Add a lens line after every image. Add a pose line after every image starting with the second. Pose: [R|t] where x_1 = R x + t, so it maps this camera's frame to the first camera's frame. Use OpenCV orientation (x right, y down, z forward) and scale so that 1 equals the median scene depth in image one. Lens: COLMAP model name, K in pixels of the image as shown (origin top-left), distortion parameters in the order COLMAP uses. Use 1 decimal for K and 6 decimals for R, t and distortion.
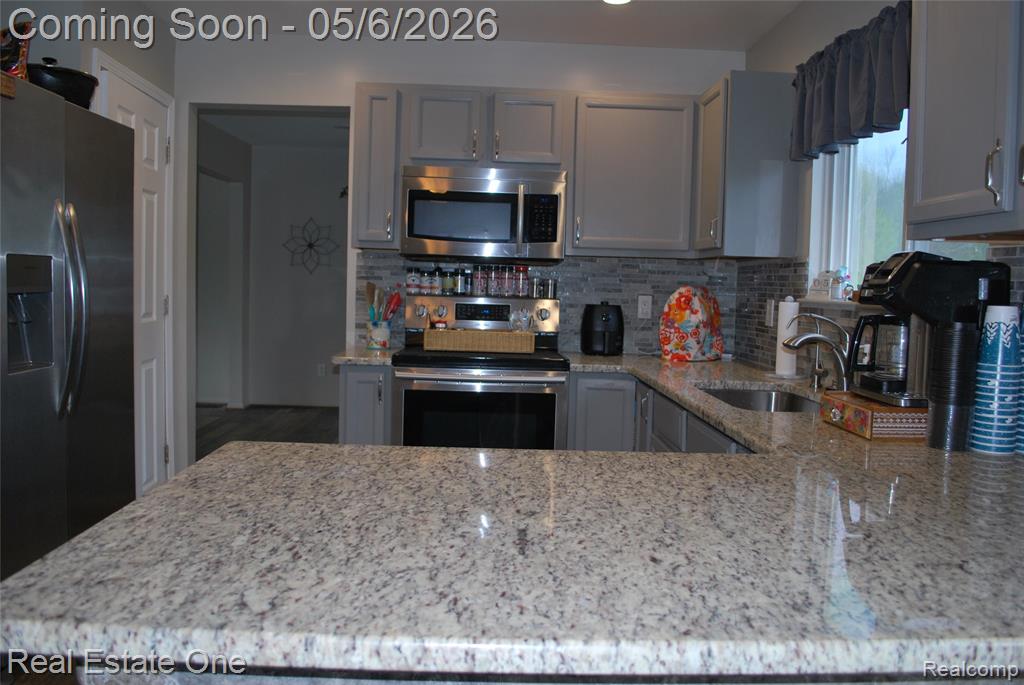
lens RADIAL K [[803.8, 0, 509.8], [0, 803.8, 339.9], [0, 0, 1]] dist [-0.077801, 0.002461]
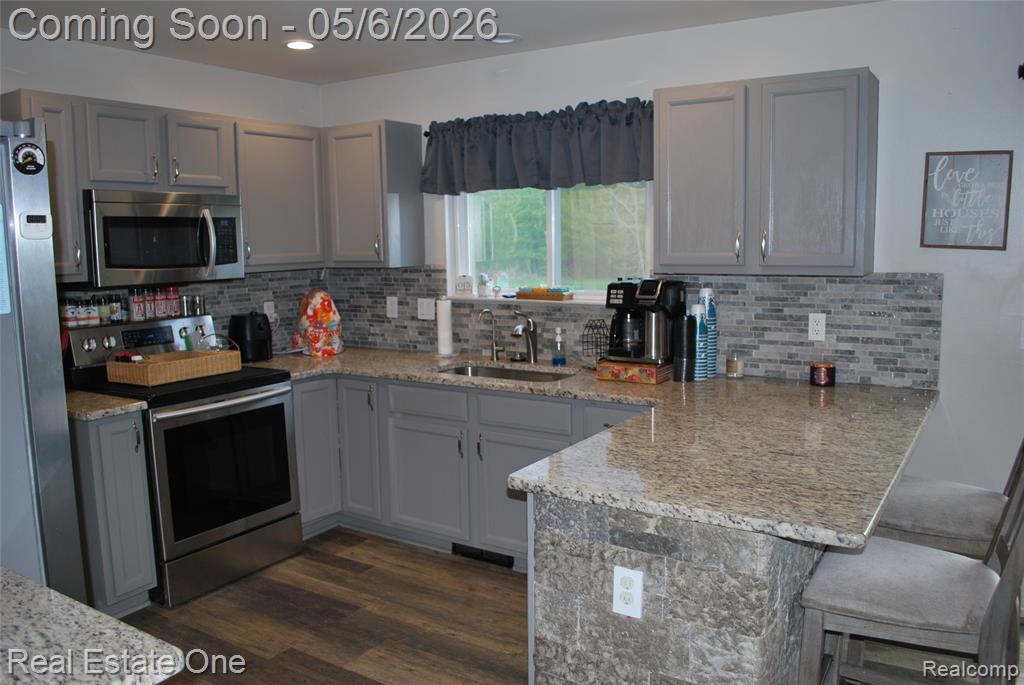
lens RADIAL K [[803.8, 0, 511.9], [0, 803.8, 340.4], [0, 0, 1]] dist [-0.077801, 0.002461]
pose [[0.559821, -0.143061, 0.816170, -0.618316], [0.090703, 0.989644, 0.111254, -0.105933], [-0.823634, 0.011747, 0.567000, 0.112414]]
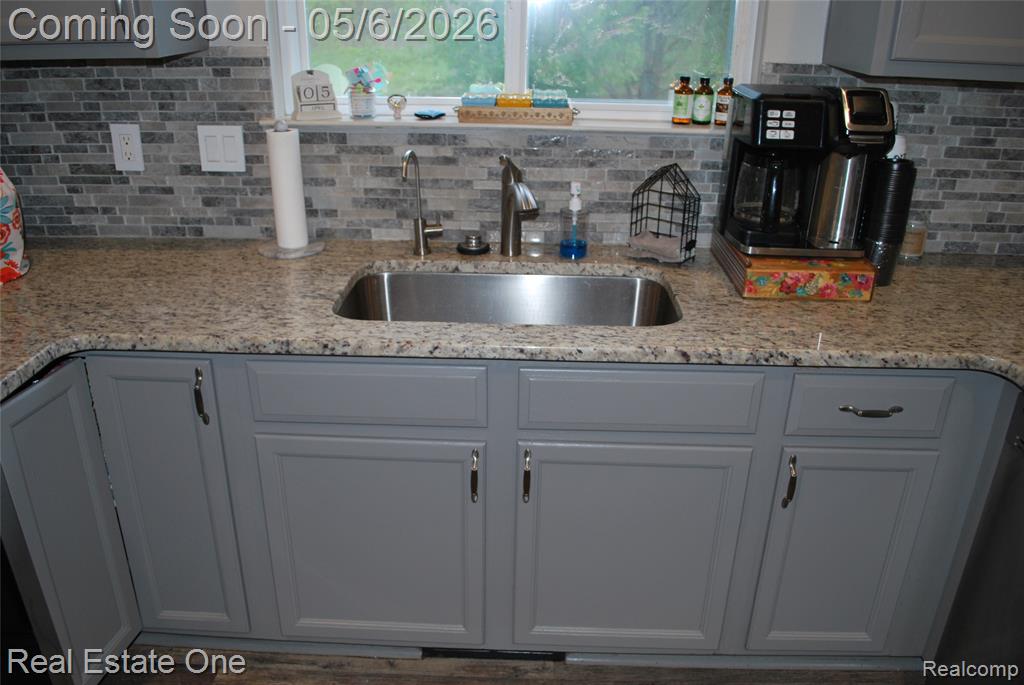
lens RADIAL K [[803.8, 0, 508.0], [0, 803.8, 338.9], [0, 0, 1]] dist [-0.077801, 0.002461]
pose [[0.055710, -0.418463, 0.906524, -0.222723], [0.058960, 0.907728, 0.415396, -0.126001], [-0.996705, 0.030306, 0.075242, 0.685415]]
